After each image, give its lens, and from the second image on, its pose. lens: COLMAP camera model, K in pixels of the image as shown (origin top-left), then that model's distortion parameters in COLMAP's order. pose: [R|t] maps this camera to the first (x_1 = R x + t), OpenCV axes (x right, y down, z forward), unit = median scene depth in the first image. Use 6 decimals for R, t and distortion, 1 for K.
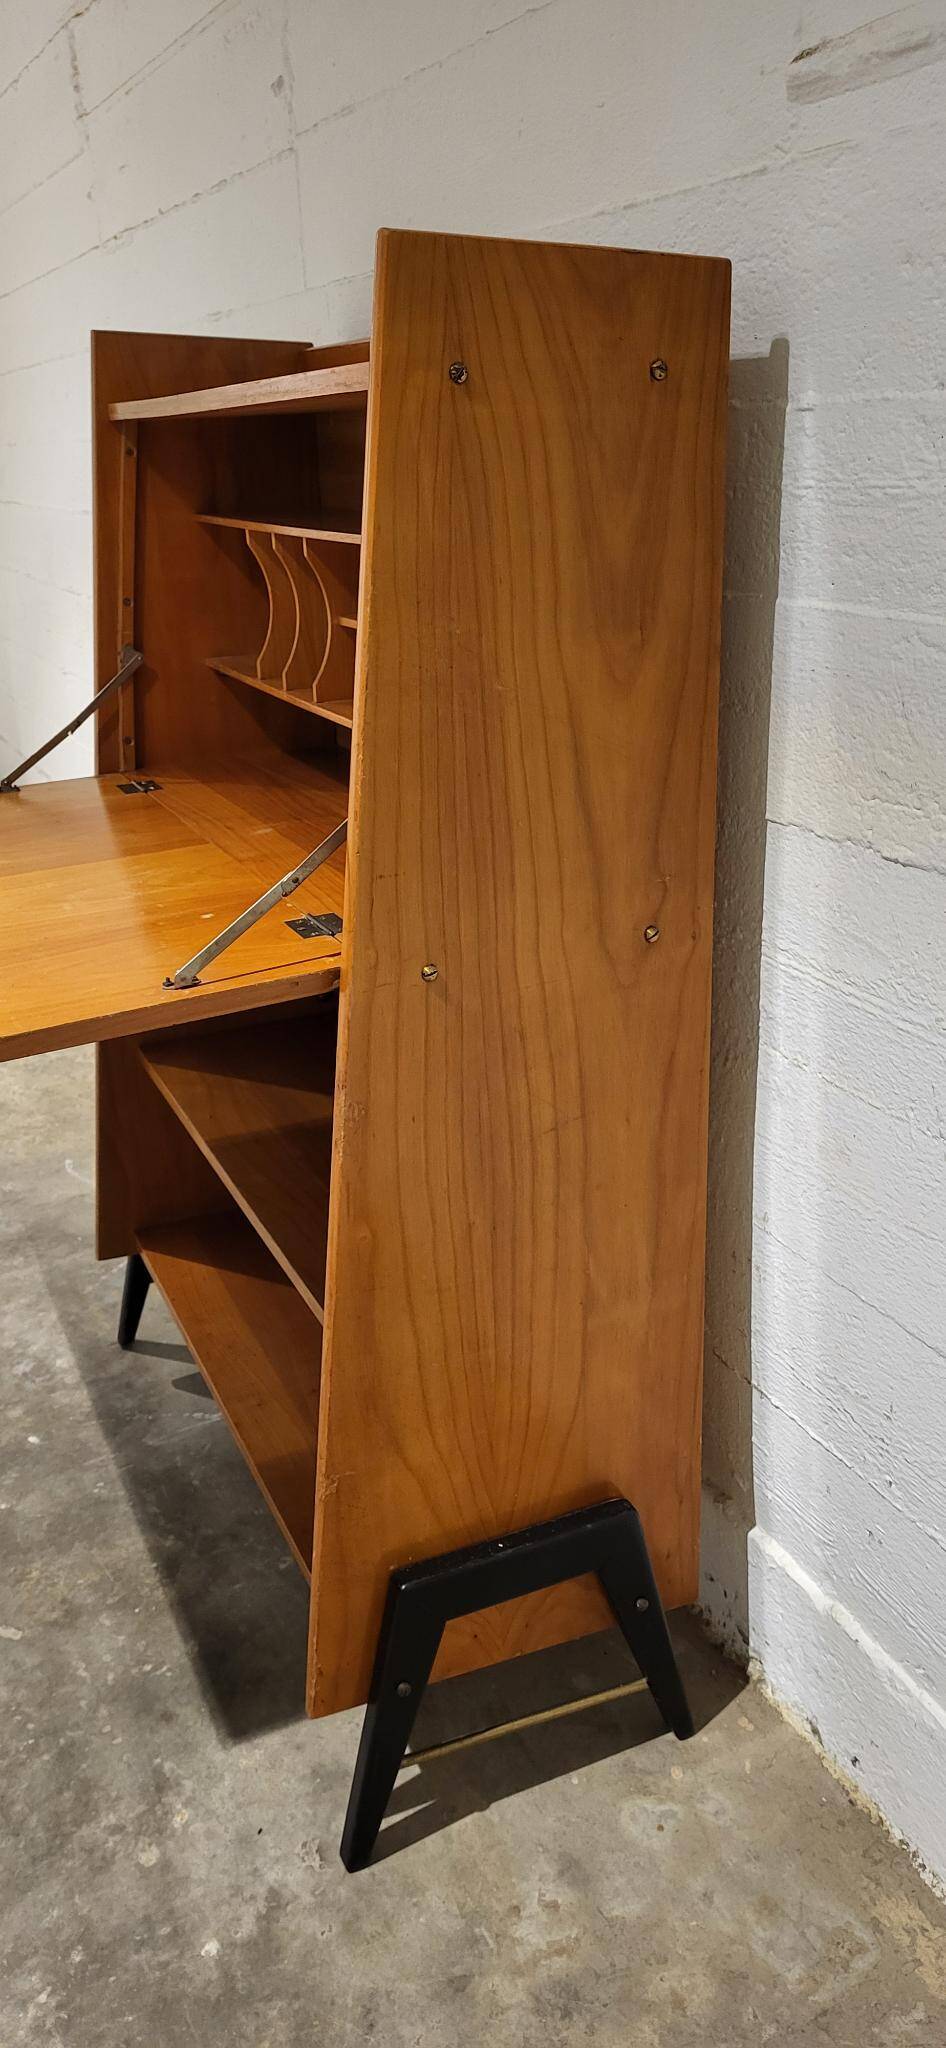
lens RADIAL K [[1565.5, 0, 464.5], [0, 1565.5, 997.3], [0, 0, 1]] dist [0.052514, -0.047685]
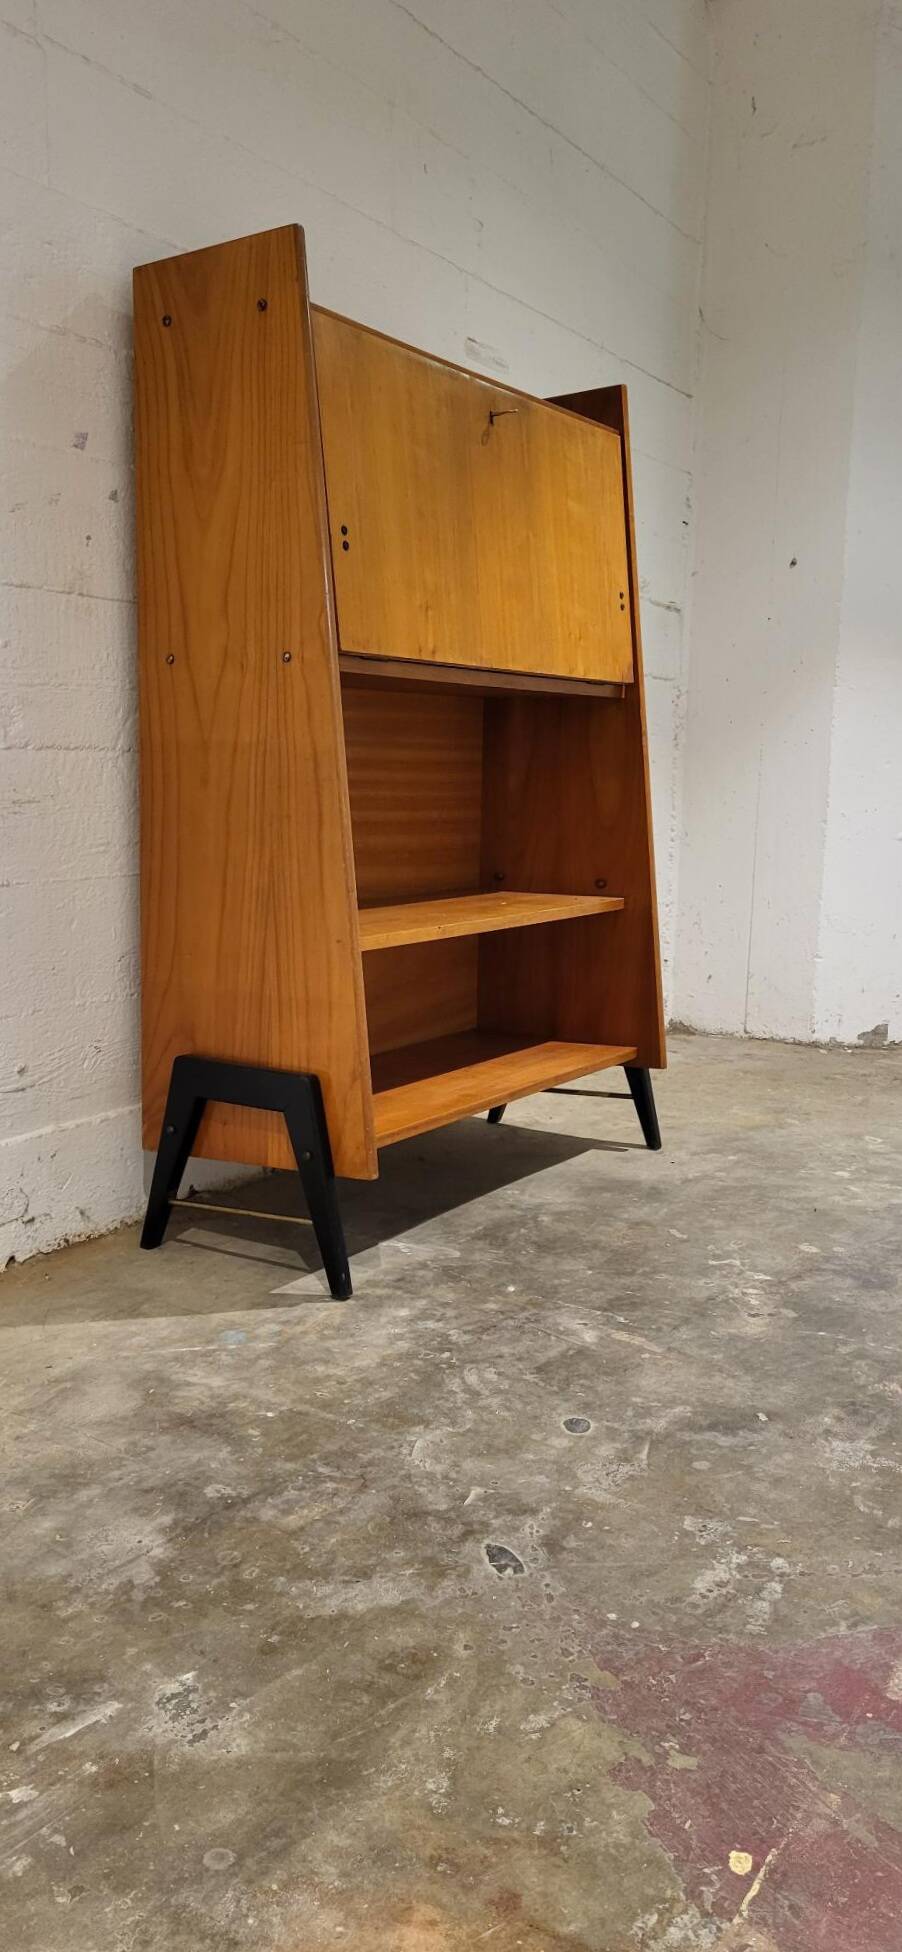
lens RADIAL K [[1568.8, 0, 454.8], [0, 1568.8, 985.1], [0, 0, 1]] dist [0.047253, -0.036614]
pose [[-0.560443, -0.096765, 0.822520, -1.530504], [0.280833, 0.912106, 0.298657, -0.310266], [-0.779125, 0.398371, -0.484009, 2.050341]]
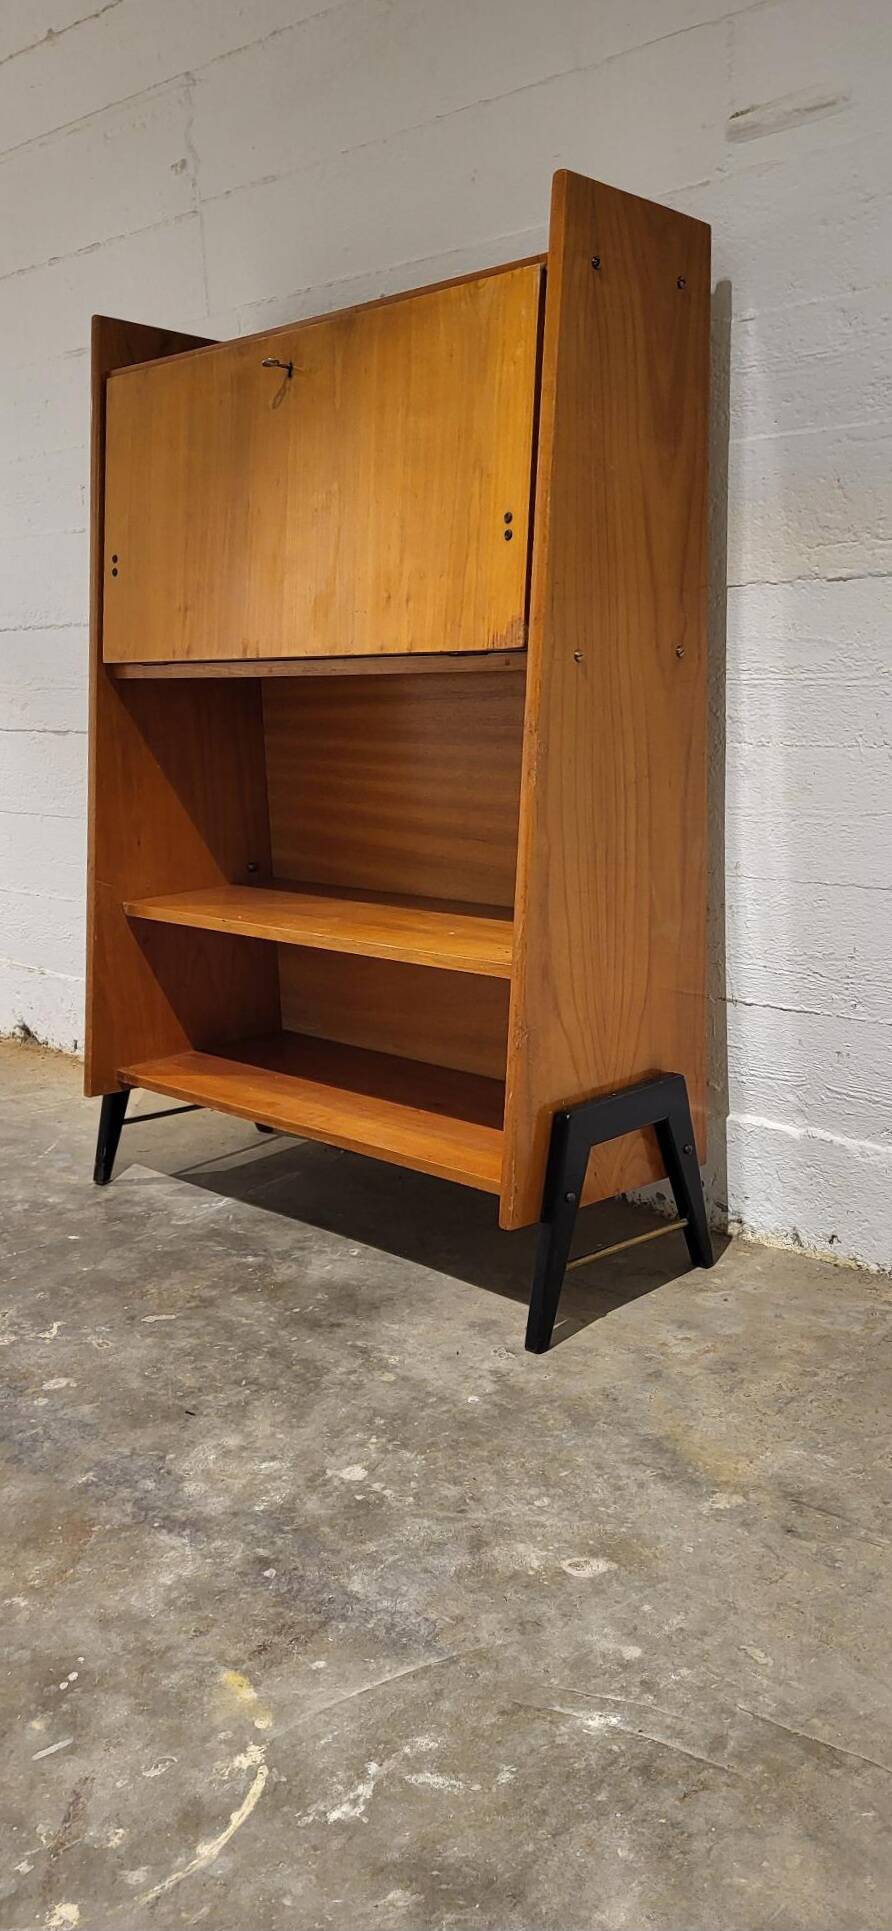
lens RADIAL K [[1551.9, 0, 452.3], [0, 1551.9, 984.7], [0, 0, 1]] dist [0.047253, -0.036614]
pose [[0.931955, -0.075632, 0.354597, -0.573070], [0.125607, 0.984787, -0.120076, 0.382452], [-0.340120, 0.156445, 0.927277, -0.248461]]
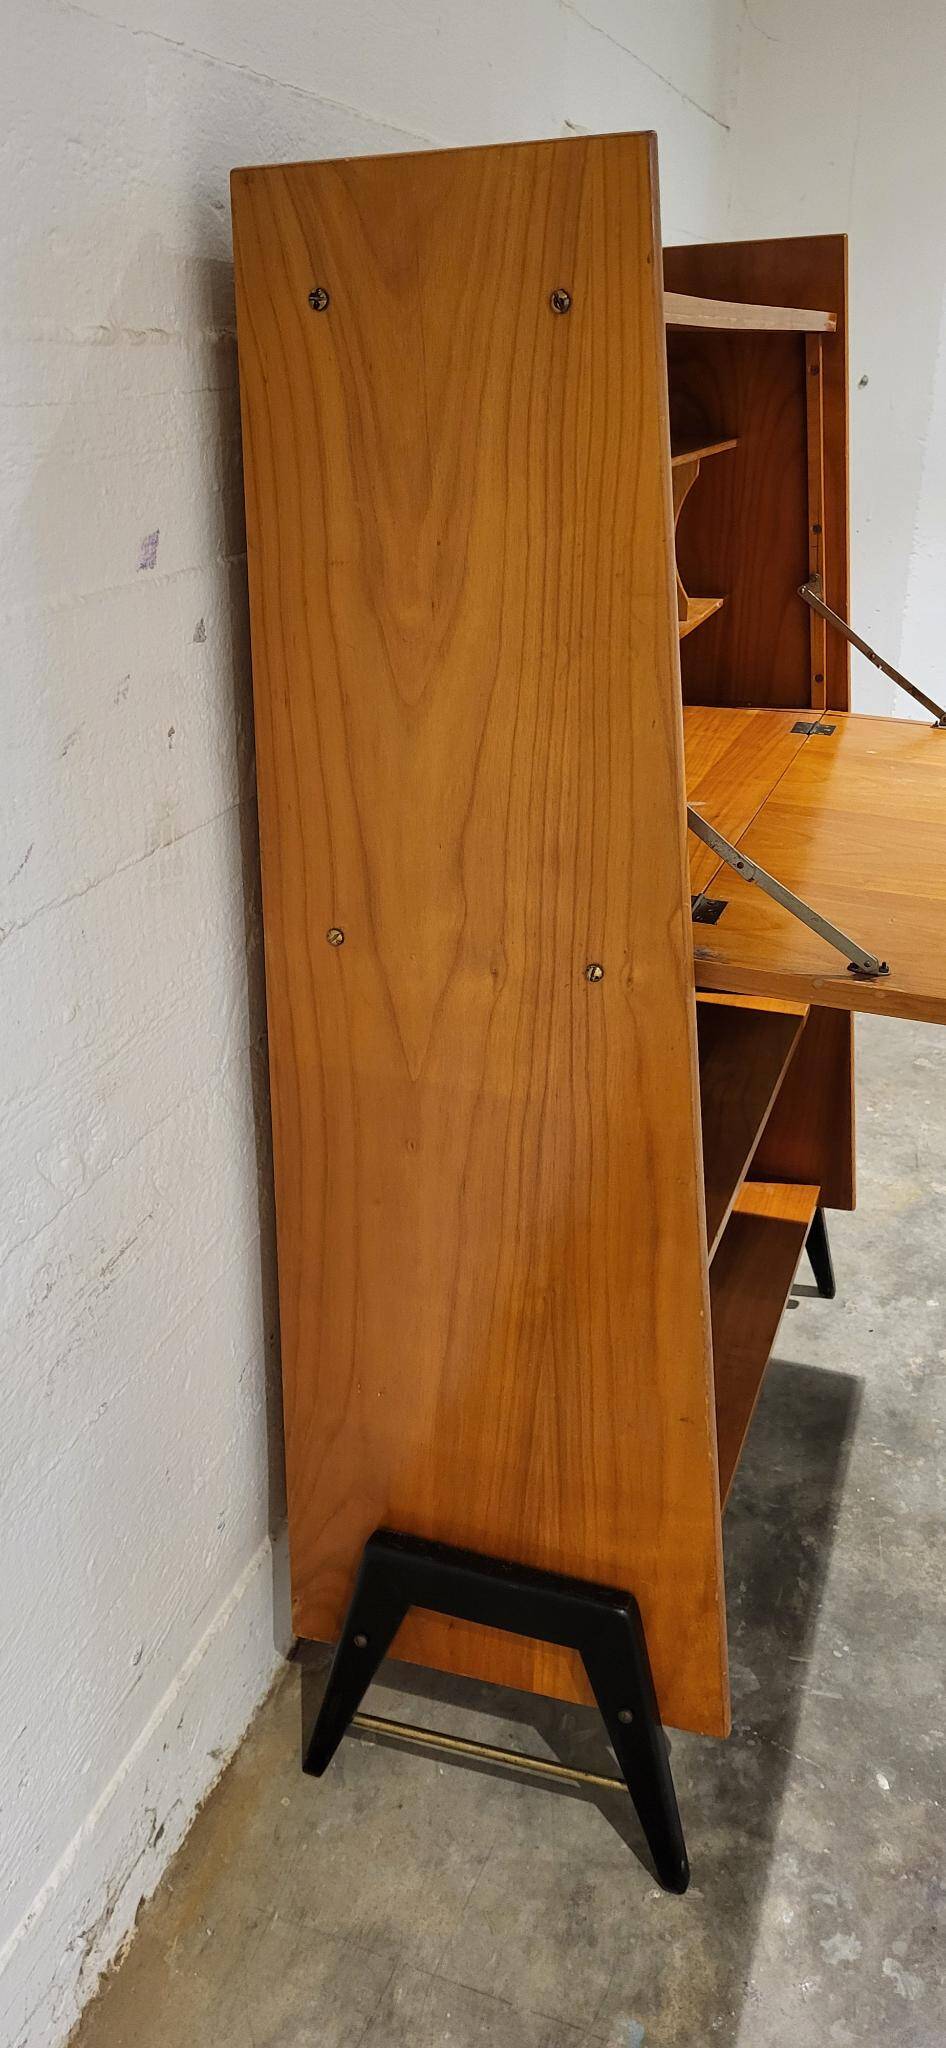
lens RADIAL K [[1565.5, 0, 496.1], [0, 1565.5, 996.6], [0, 0, 1]] dist [0.052514, -0.047685]
pose [[-0.736096, -0.236259, 0.634307, -0.728901], [0.241734, 0.783552, 0.572373, -0.636491], [-0.632240, 0.574655, -0.519657, 1.810056]]
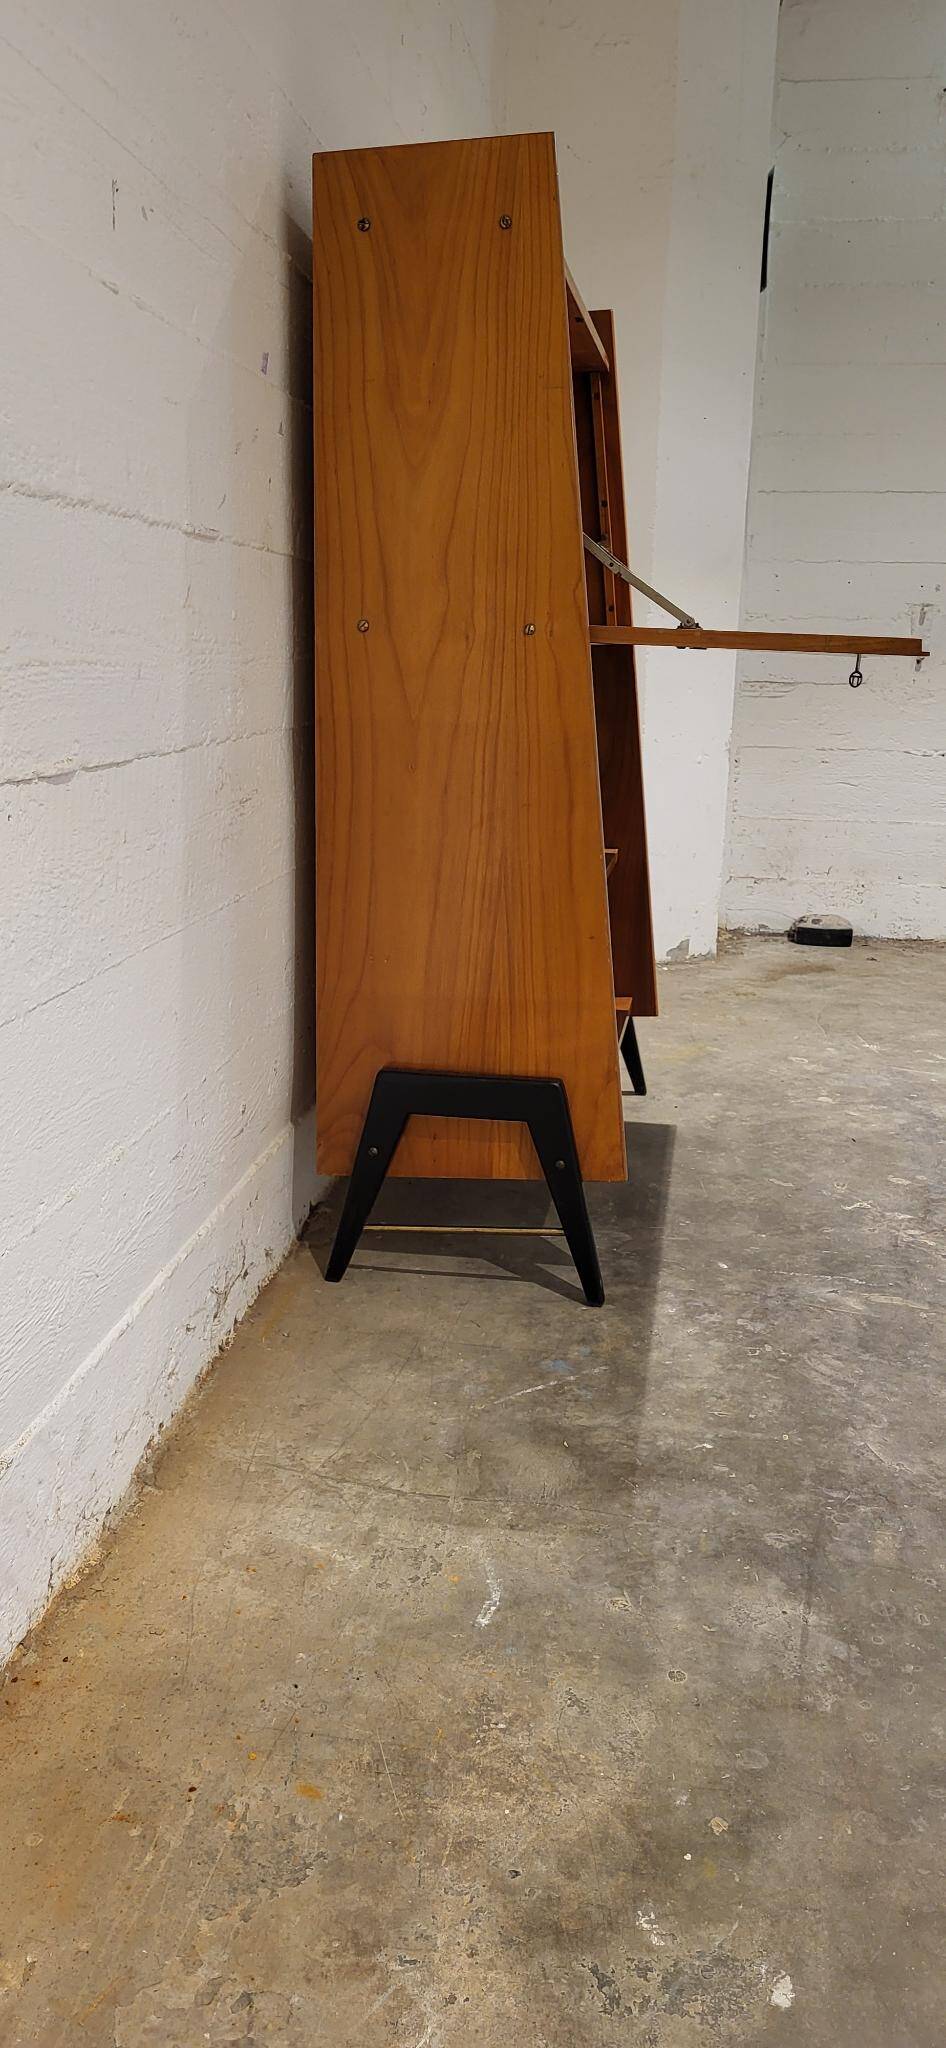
lens RADIAL K [[1565.5, 0, 484.5], [0, 1565.5, 1029.9], [0, 0, 1]] dist [0.052514, -0.047685]
pose [[-0.842015, -0.110177, 0.528083, -0.949420], [0.193552, 0.852039, 0.486381, -0.546523], [-0.503535, 0.511752, -0.696105, 2.435981]]
